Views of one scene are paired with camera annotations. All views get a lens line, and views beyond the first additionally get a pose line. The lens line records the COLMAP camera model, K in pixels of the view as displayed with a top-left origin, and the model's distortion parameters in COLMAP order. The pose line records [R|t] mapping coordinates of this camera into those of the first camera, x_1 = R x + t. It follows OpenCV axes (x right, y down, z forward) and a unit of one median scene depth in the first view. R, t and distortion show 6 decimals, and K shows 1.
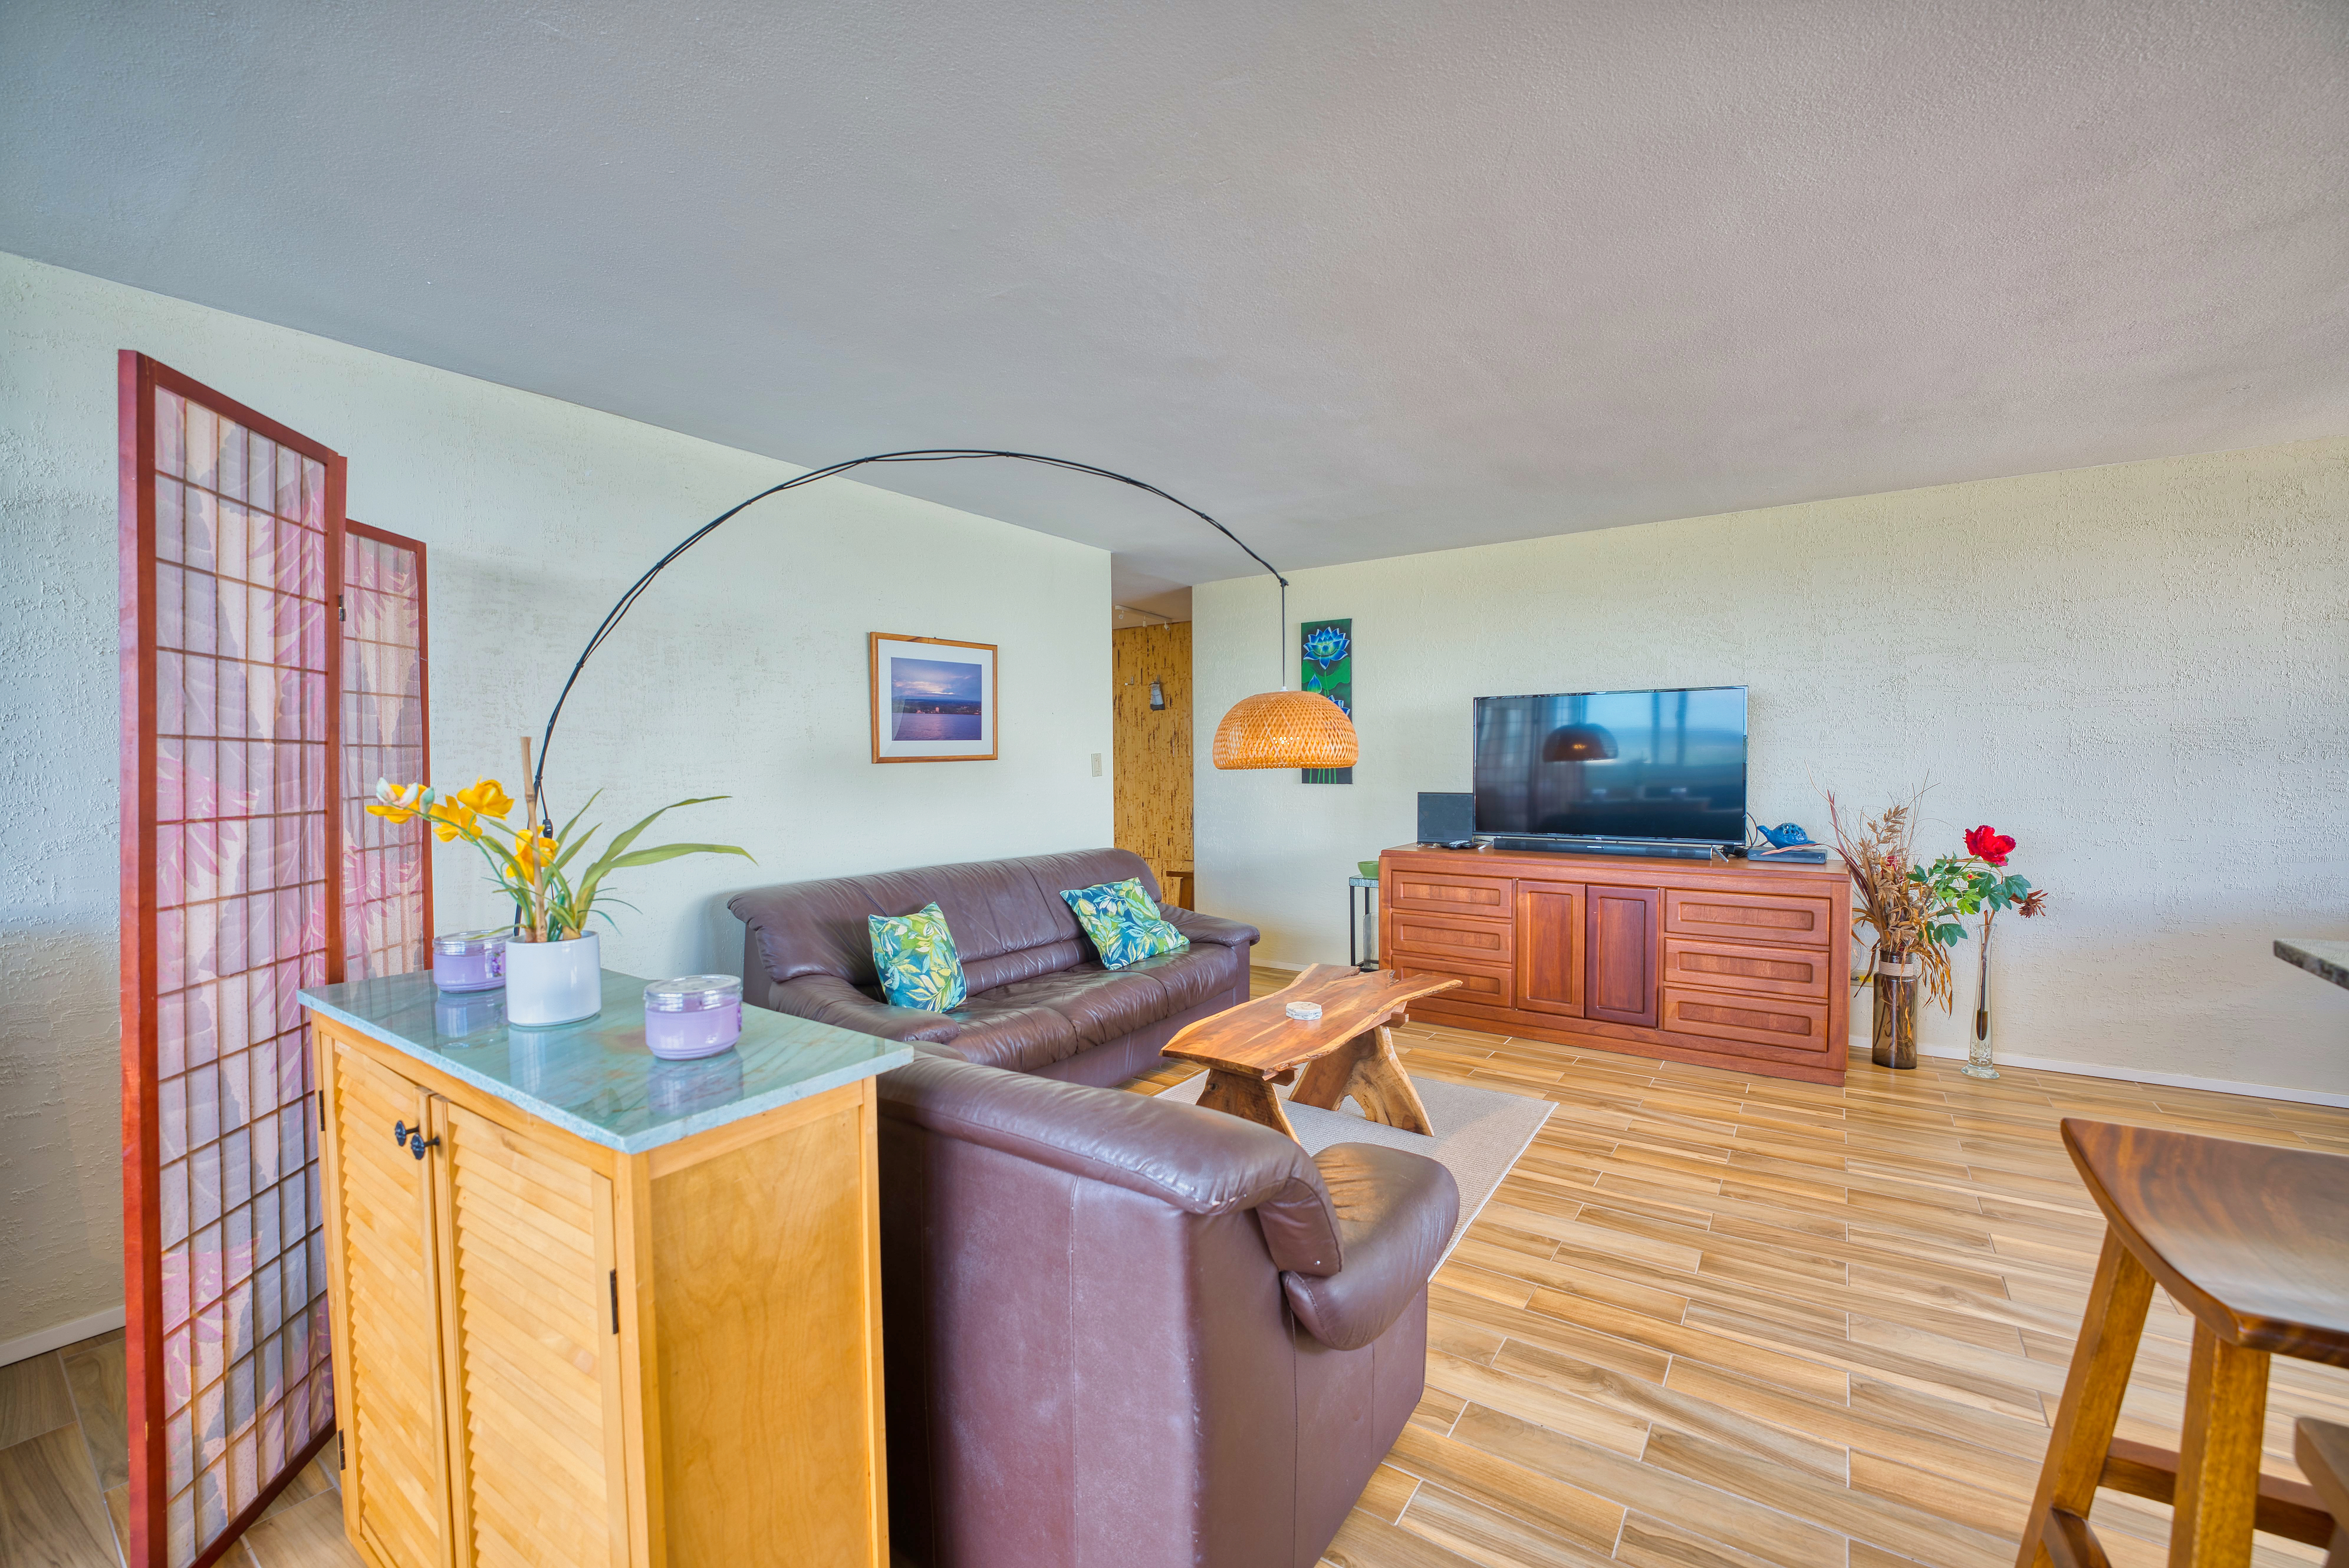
lens RADIAL K [[946.5, 0, 1164.9], [0, 946.5, 791.7], [0, 0, 1]] dist [-0.034985, 0.005707]
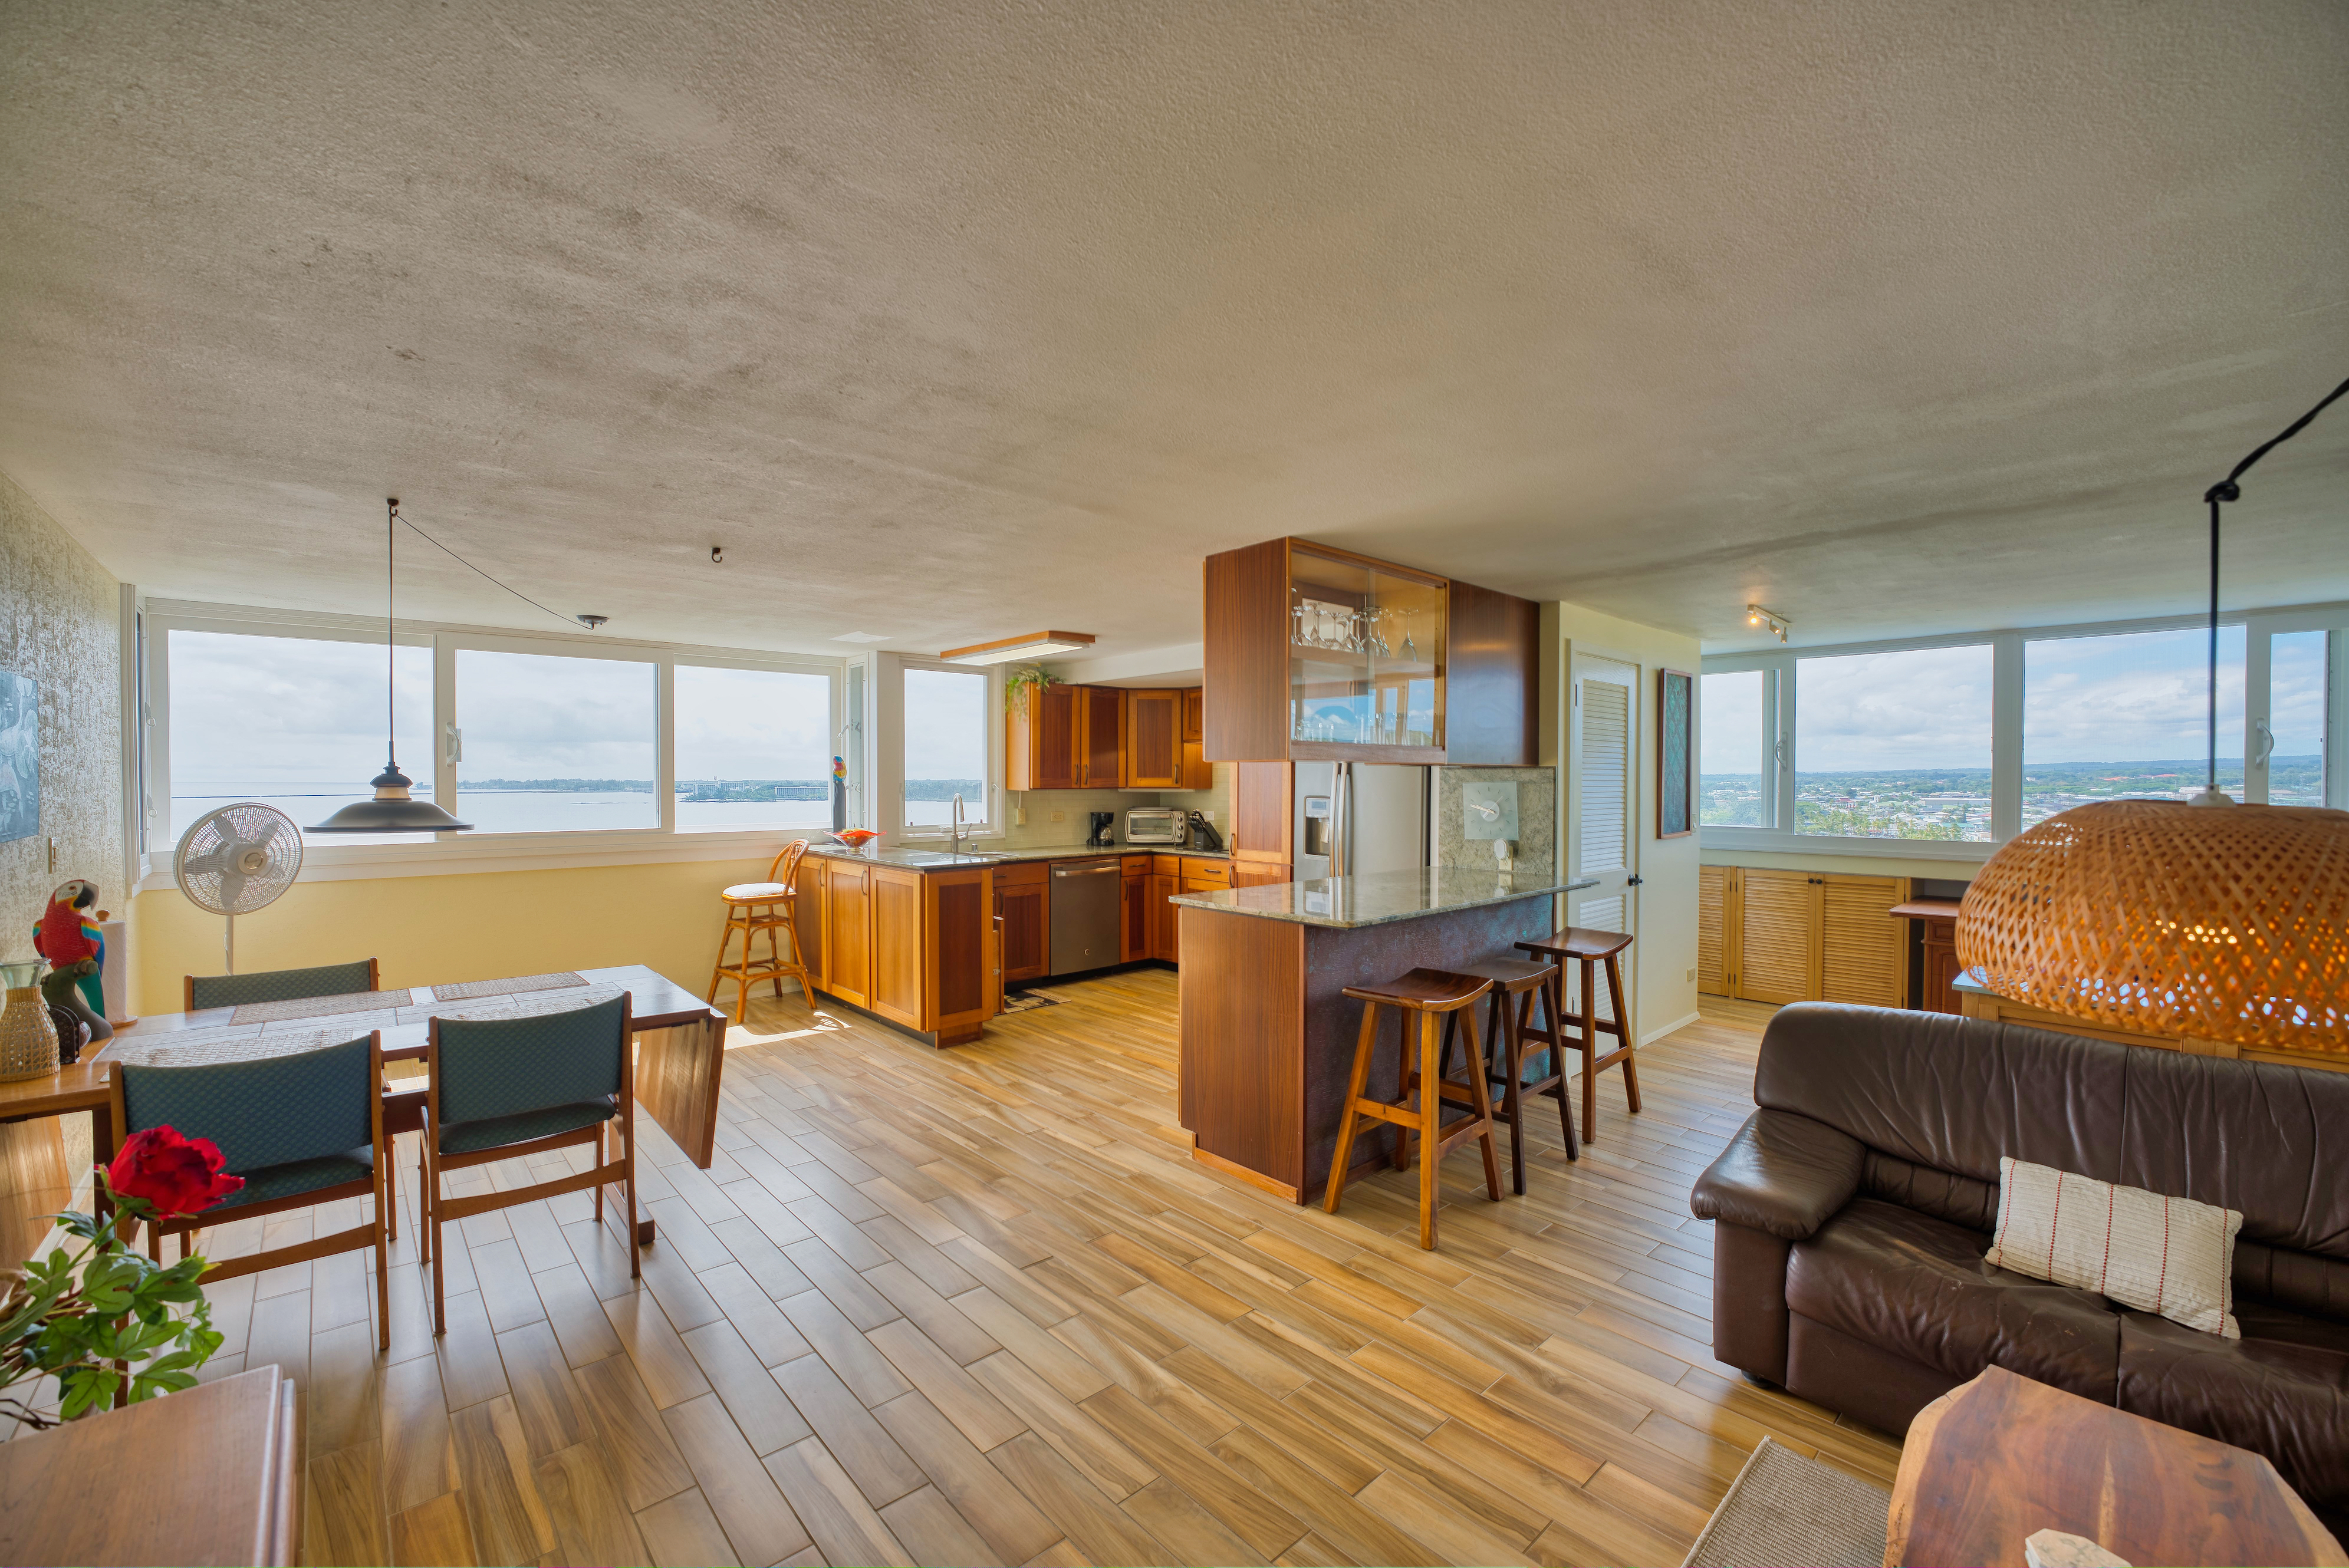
lens RADIAL K [[946.5, 0, 1164.9], [0, 946.5, 791.7], [0, 0, 1]] dist [-0.034985, 0.005707]
pose [[-0.976470, 0.003948, 0.215617, 0.623264], [0.013682, 0.998952, 0.043674, -0.180203], [-0.215219, 0.045596, -0.975501, 2.000750]]
